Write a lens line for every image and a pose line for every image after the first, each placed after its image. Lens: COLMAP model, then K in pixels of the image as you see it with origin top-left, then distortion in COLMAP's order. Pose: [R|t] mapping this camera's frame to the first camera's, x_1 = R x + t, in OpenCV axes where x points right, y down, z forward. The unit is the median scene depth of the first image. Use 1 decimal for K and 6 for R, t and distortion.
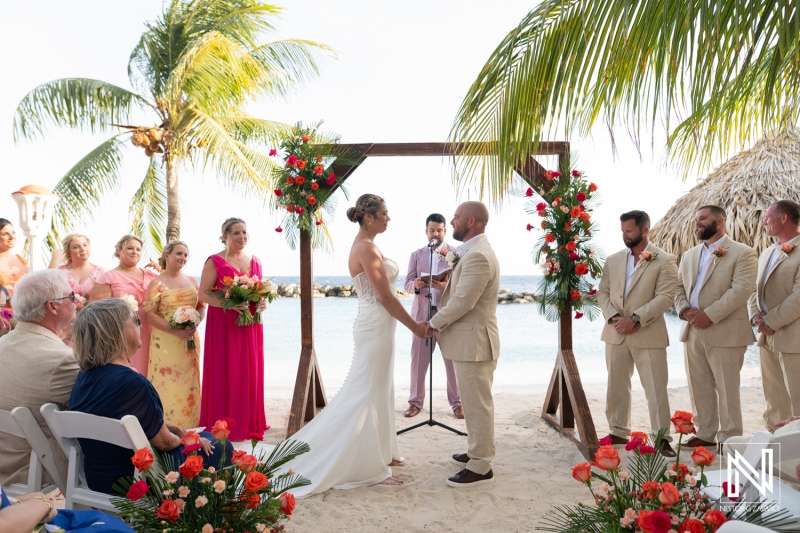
lens RADIAL K [[548.8, 0, 400.0], [0, 548.8, 266.5], [0, 0, 1]] dist [-0.033679, 0.003367]
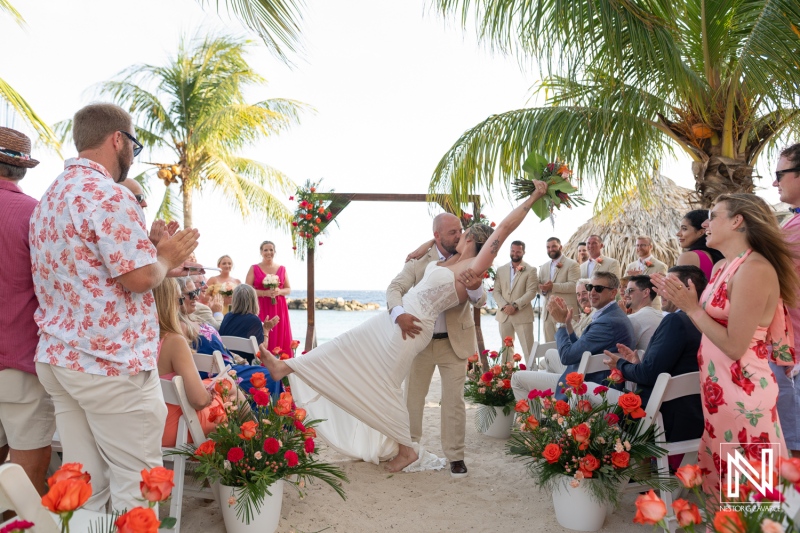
lens RADIAL K [[548.8, 0, 400.0], [0, 548.8, 266.5], [0, 0, 1]] dist [-0.033679, 0.003367]
pose [[0.996801, 0.012069, 0.079008, -0.044816], [-0.009836, 0.999543, -0.028598, 0.026616], [-0.079317, 0.027729, 0.996464, -0.564876]]
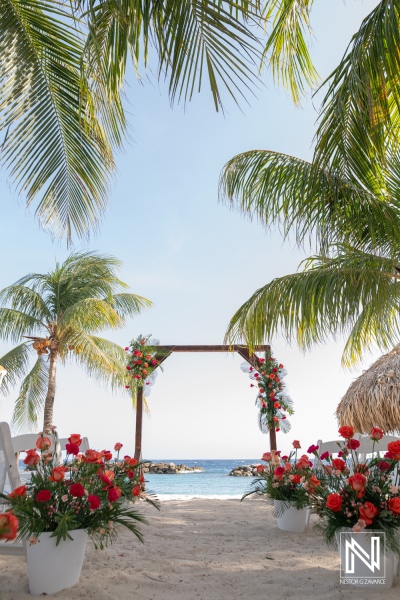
lens RADIAL K [[409.0, 0, 200.0], [0, 409.0, 300.0], [0, 0, 1]] dist [-0.032327, 0.005443]
pose [[0.999495, 0.011591, 0.029589, -0.003832], [-0.000448, 0.936158, -0.351580, 0.158798], [-0.031775, 0.351390, 0.935690, -0.507358]]
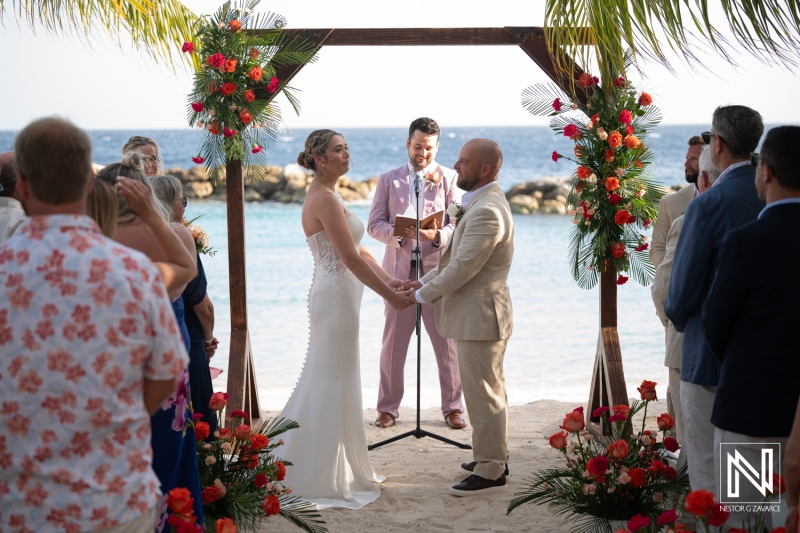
lens RADIAL K [[1594.4, 0, 400.0], [0, 1594.4, 266.5], [0, 0, 1]] dist [-0.021167, -0.043456]
pose [[0.999227, -0.008018, 0.038486, -0.044163], [0.004037, 0.994733, 0.102417, -0.136857], [-0.039104, -0.102182, 0.993997, -1.019476]]
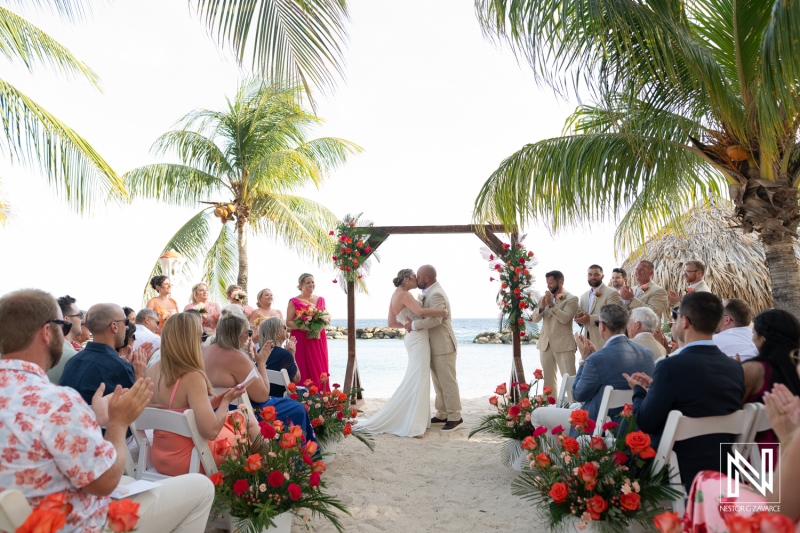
lens RADIAL K [[545.4, 0, 400.0], [0, 545.4, 266.5], [0, 0, 1]] dist [-0.032327, 0.005443]
pose [[0.999367, -0.004663, -0.035277, 0.025260], [0.001827, 0.996792, -0.080015, 0.017752], [0.035537, 0.079900, 0.996169, -0.576265]]
